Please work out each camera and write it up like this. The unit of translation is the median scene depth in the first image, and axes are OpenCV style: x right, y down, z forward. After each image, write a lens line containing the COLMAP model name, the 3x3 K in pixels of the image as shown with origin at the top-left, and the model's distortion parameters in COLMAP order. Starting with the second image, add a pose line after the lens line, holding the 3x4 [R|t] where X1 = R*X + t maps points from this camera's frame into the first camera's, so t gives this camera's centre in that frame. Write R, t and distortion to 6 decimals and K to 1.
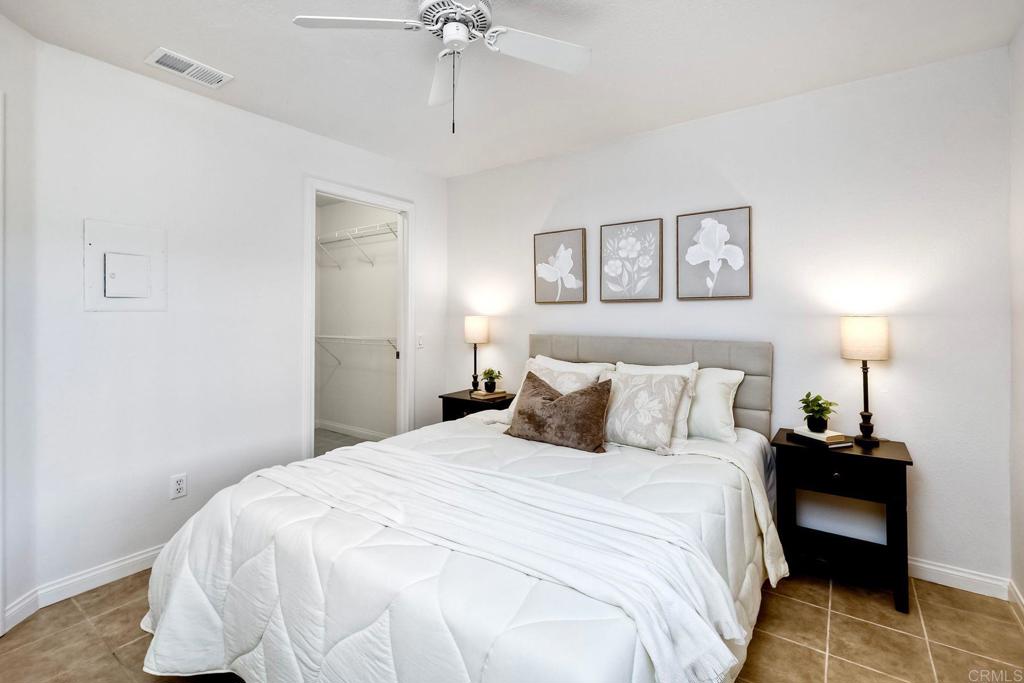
lens RADIAL K [[483.1, 0, 509.4], [0, 483.1, 319.0], [0, 0, 1]] dist [0.002563, 0.000253]
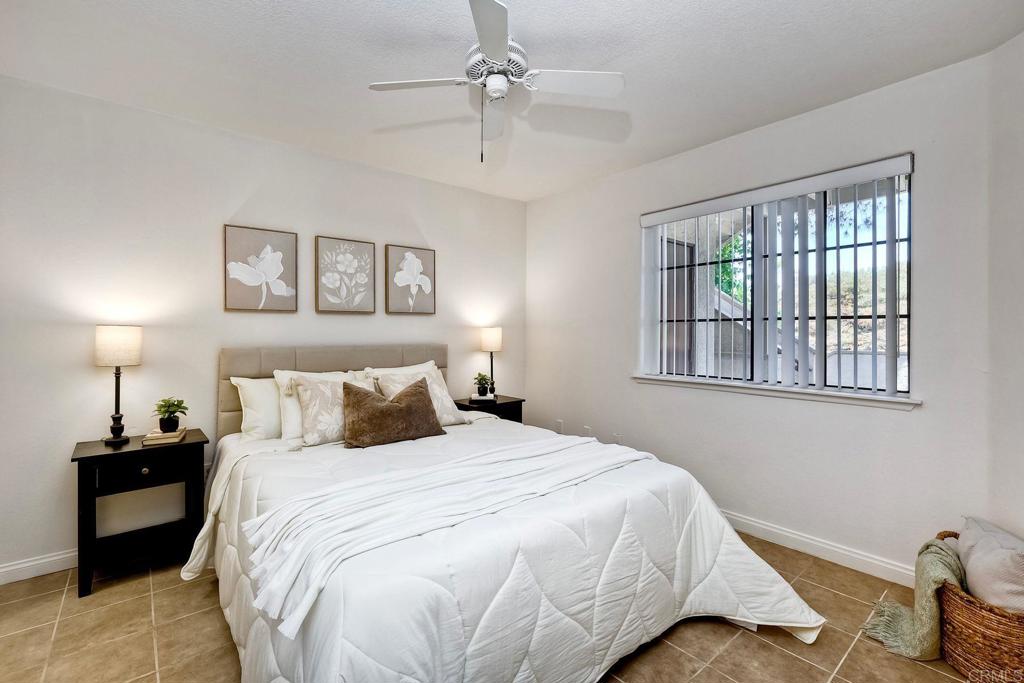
lens RADIAL K [[450.1, 0, 512.0], [0, 450.1, 341.5], [0, 0, 1]] dist [-0.000879, -0.000010]
pose [[0.224052, -0.039387, 0.973781, -0.651809], [-0.011114, 0.999015, 0.042965, -0.019247], [-0.974514, -0.020449, 0.223394, 0.404271]]
